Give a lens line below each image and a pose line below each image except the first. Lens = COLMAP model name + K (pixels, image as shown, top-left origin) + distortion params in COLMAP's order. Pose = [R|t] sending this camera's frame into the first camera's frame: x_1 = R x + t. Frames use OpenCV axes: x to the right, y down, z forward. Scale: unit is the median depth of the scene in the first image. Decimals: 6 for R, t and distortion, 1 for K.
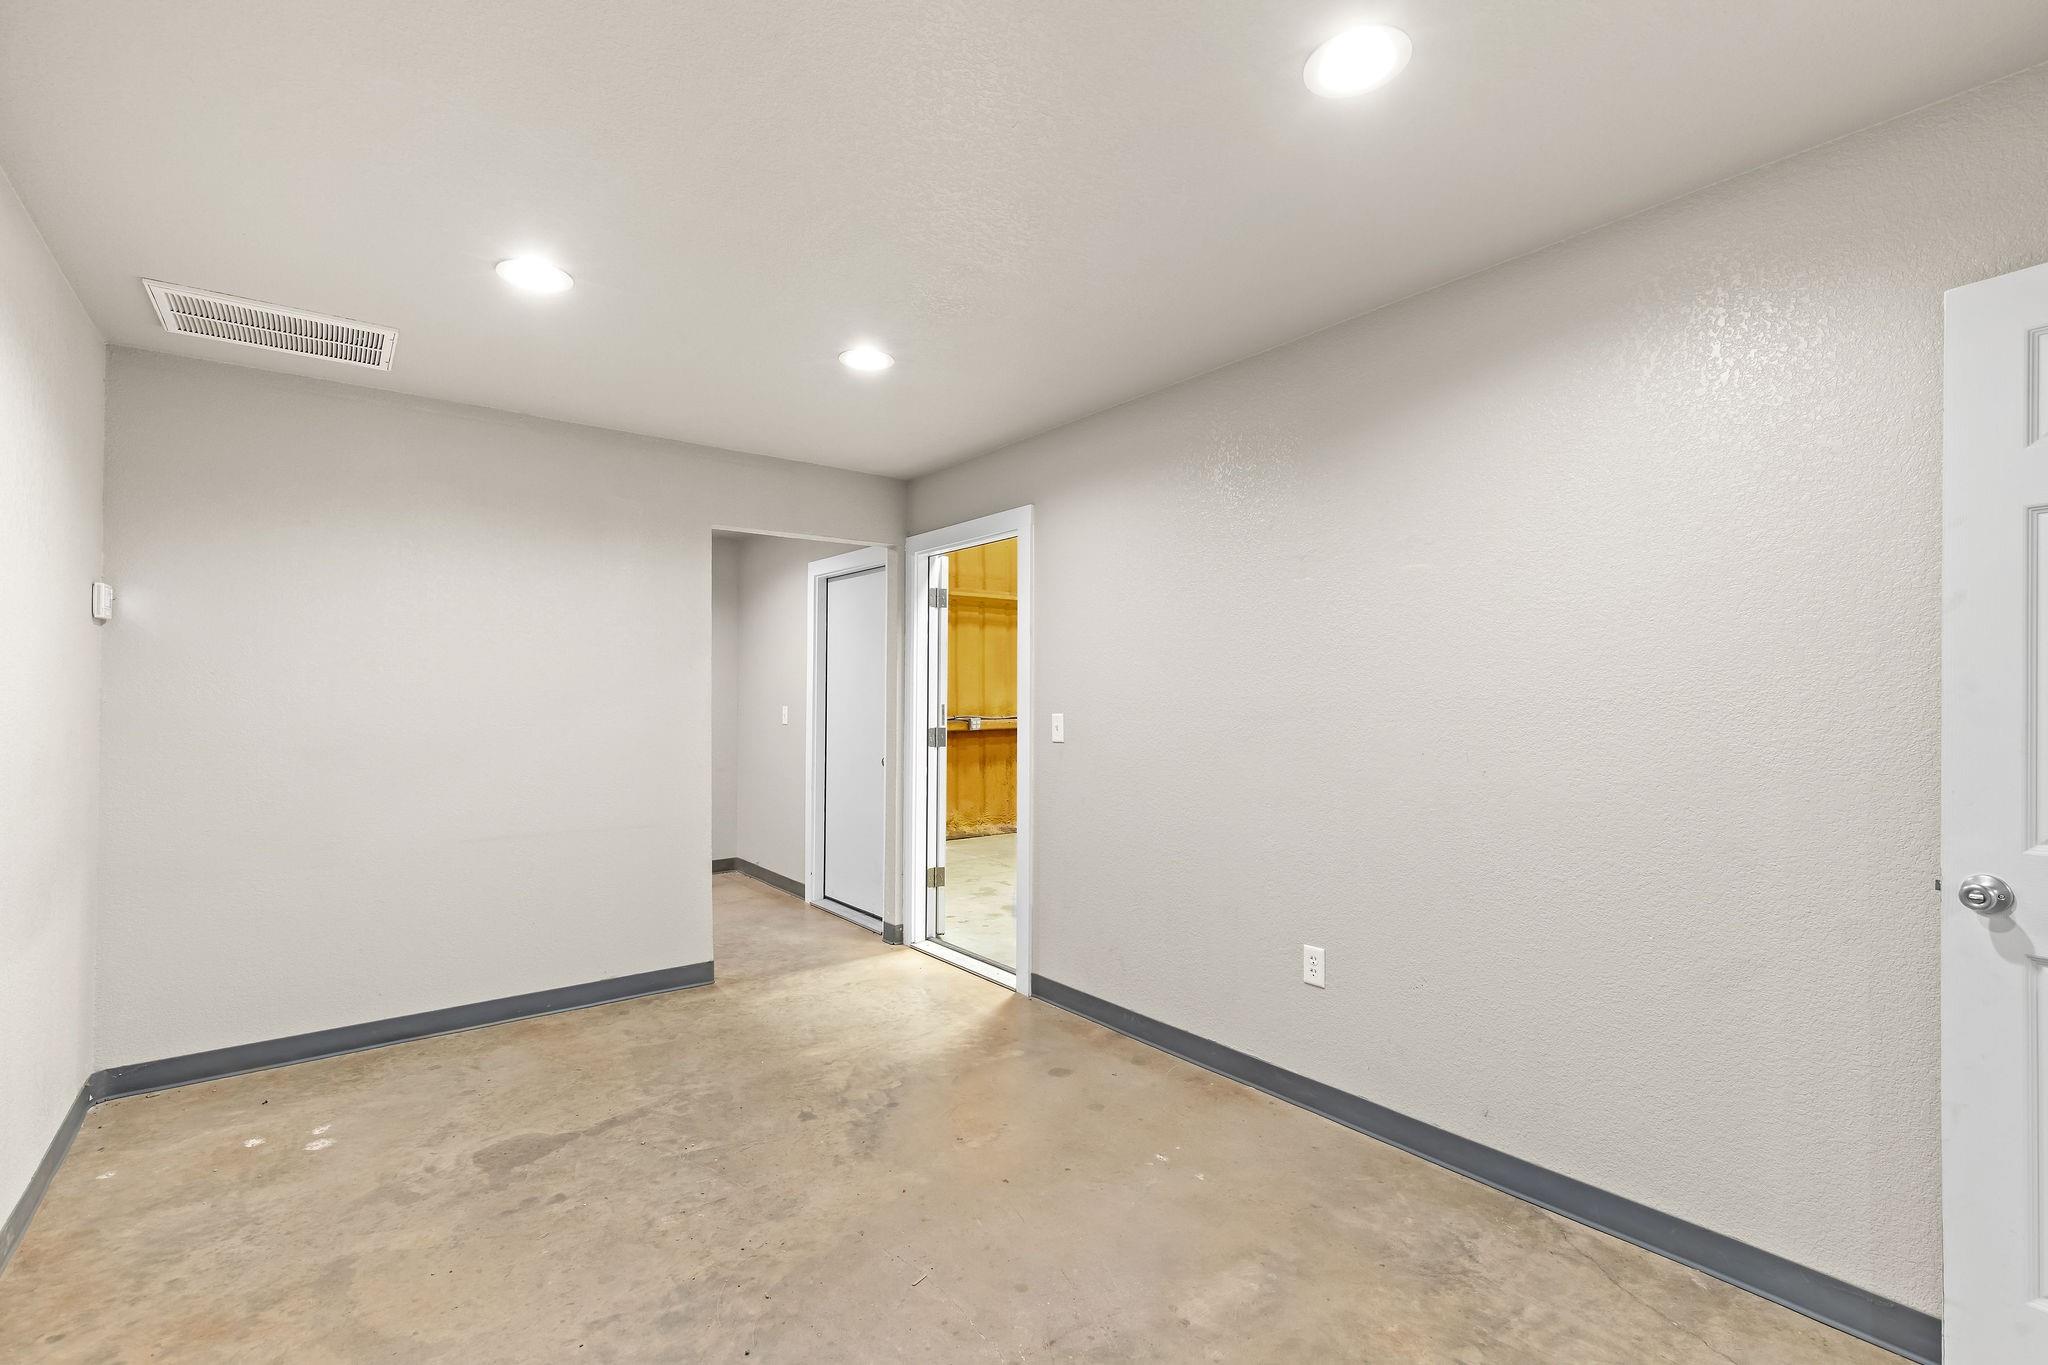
lens RADIAL K [[946.9, 0, 1036.6], [0, 946.9, 687.2], [0, 0, 1]] dist [0.006669, -0.000537]
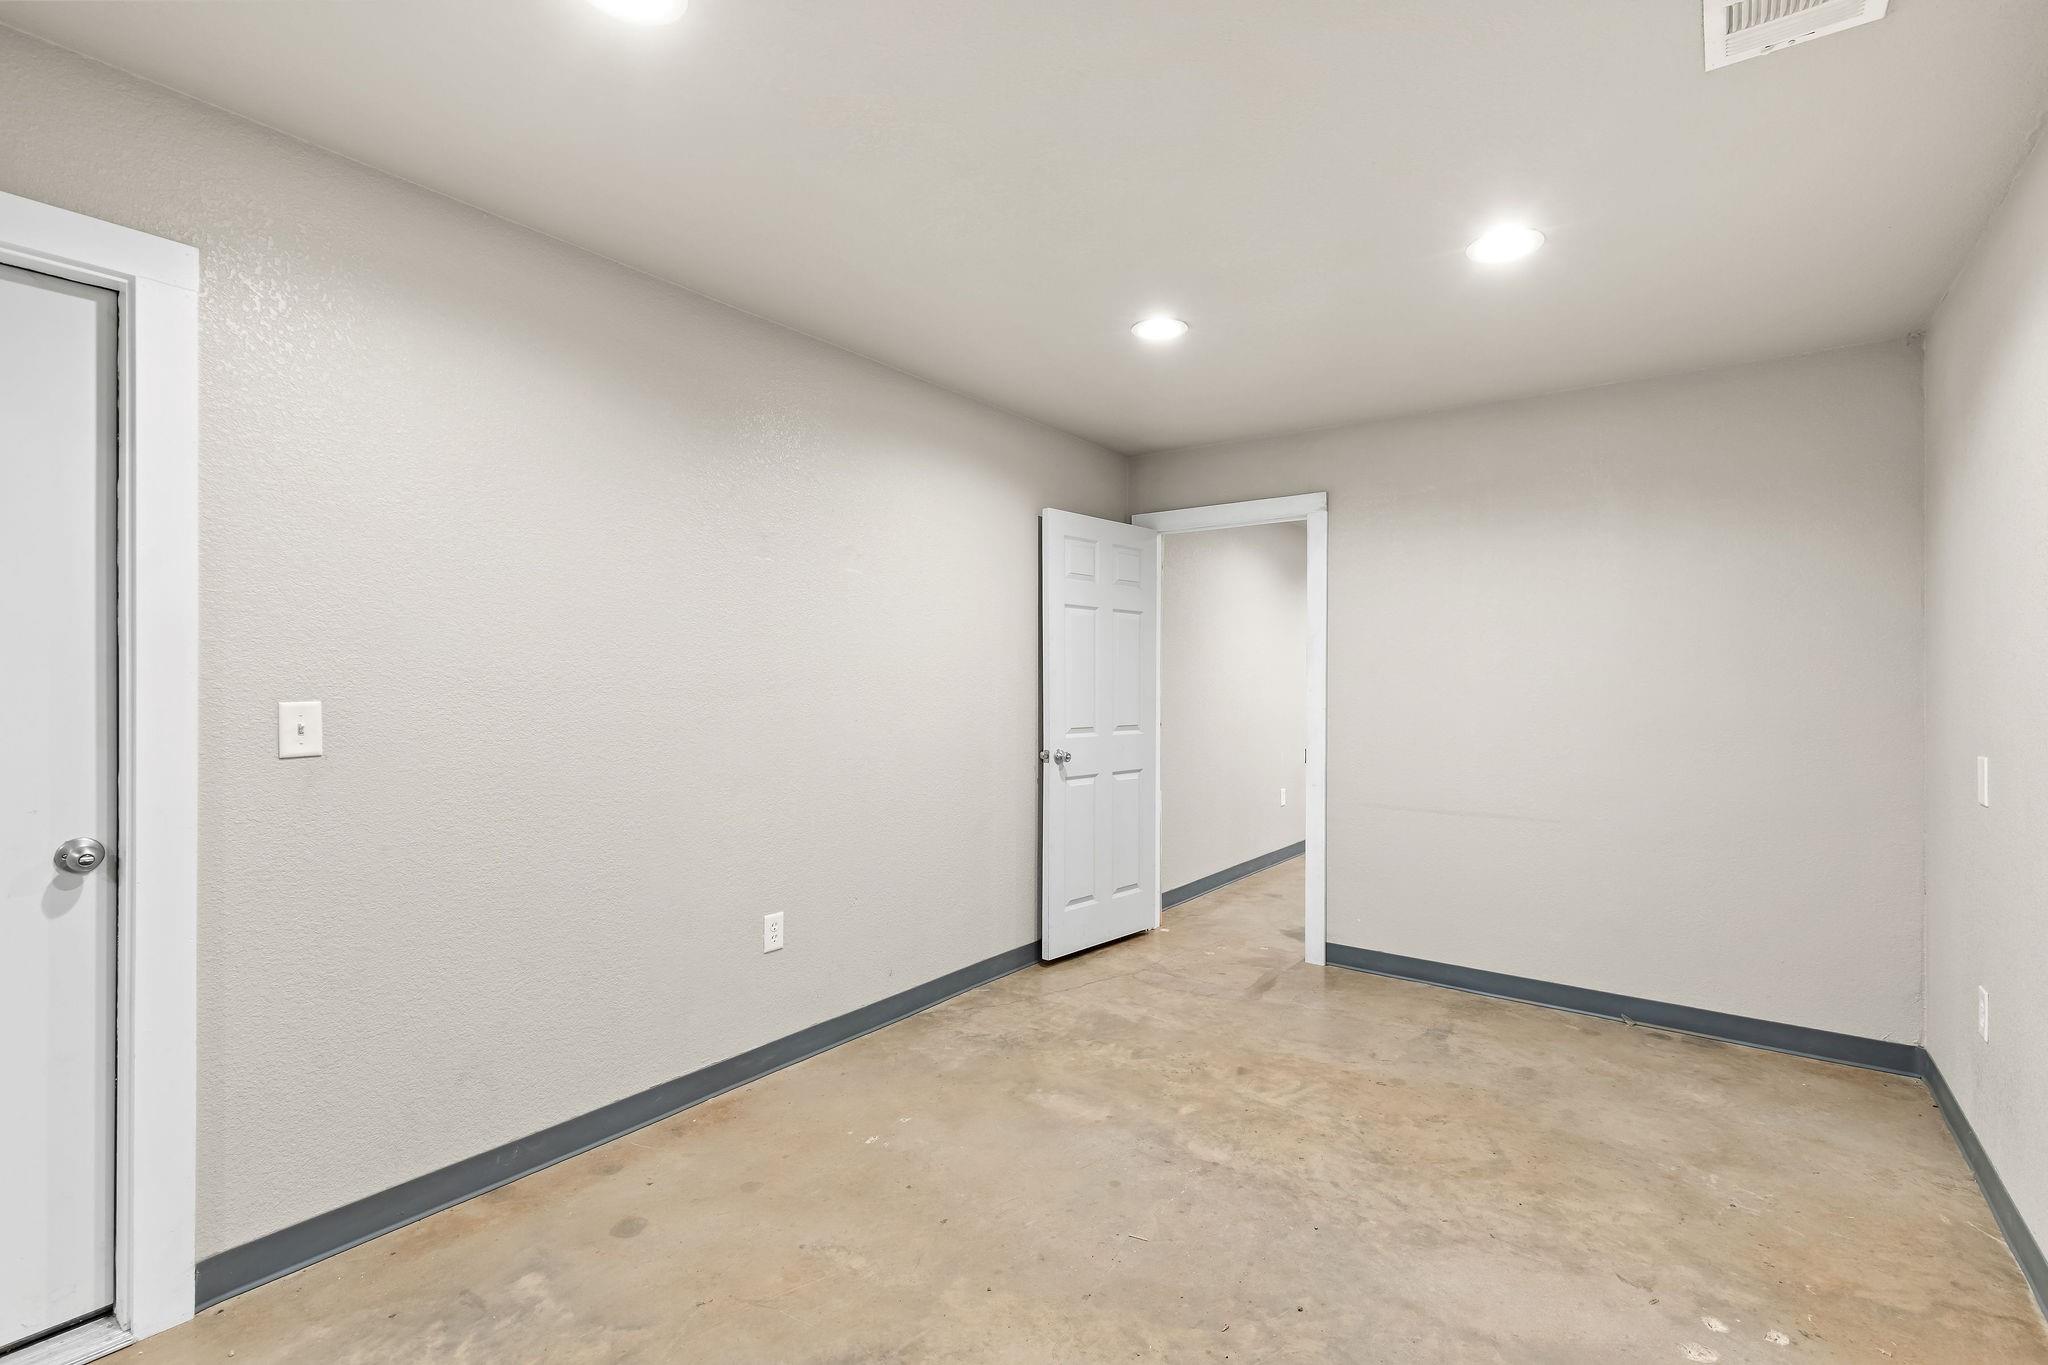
lens RADIAL K [[946.9, 0, 1036.6], [0, 946.9, 687.2], [0, 0, 1]] dist [0.006669, -0.000537]
pose [[-0.286980, -0.009264, 0.957892, -1.000778], [-0.013993, 0.999887, 0.005477, 0.020765], [-0.957834, -0.011832, -0.287077, 1.313011]]
